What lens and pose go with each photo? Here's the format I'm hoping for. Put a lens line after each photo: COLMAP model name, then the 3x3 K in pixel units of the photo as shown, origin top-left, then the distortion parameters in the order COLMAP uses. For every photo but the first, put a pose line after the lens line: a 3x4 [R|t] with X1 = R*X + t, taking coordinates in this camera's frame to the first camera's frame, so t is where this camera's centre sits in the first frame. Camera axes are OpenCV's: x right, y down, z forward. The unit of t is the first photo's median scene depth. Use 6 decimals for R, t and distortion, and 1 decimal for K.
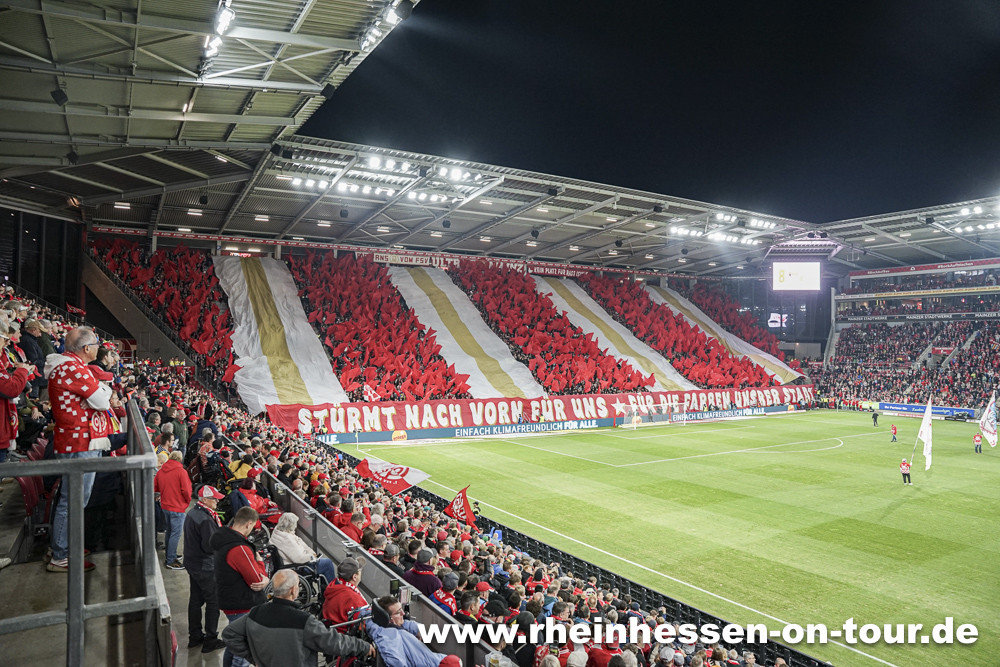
lens RADIAL K [[699.5, 0, 505.6], [0, 699.5, 329.8], [0, 0, 1]] dist [-0.145874, 0.060590]
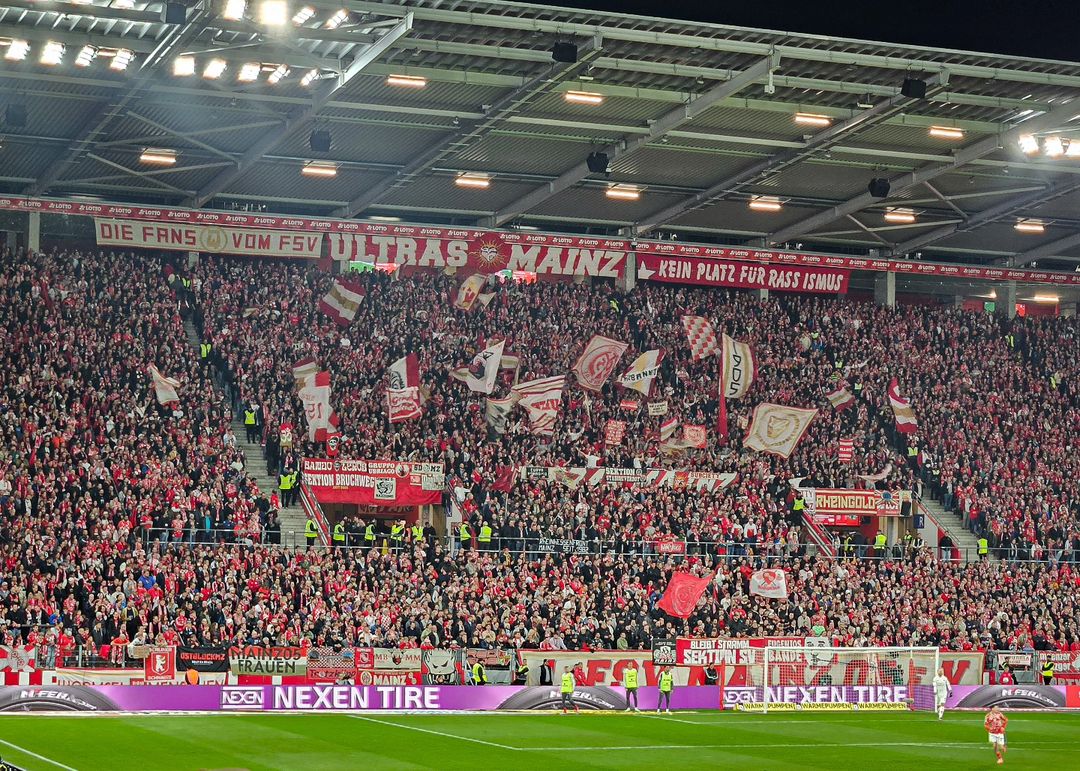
lens RADIAL K [[2729.1, 0, 591.9], [0, 2729.1, 401.4], [0, 0, 1]] dist [-0.084302, 0.000000]
pose [[0.989525, 0.001652, -0.144352, 0.248385], [-0.007154, 0.999267, -0.037605, 0.030628], [0.144185, 0.038244, 0.988812, -0.332423]]
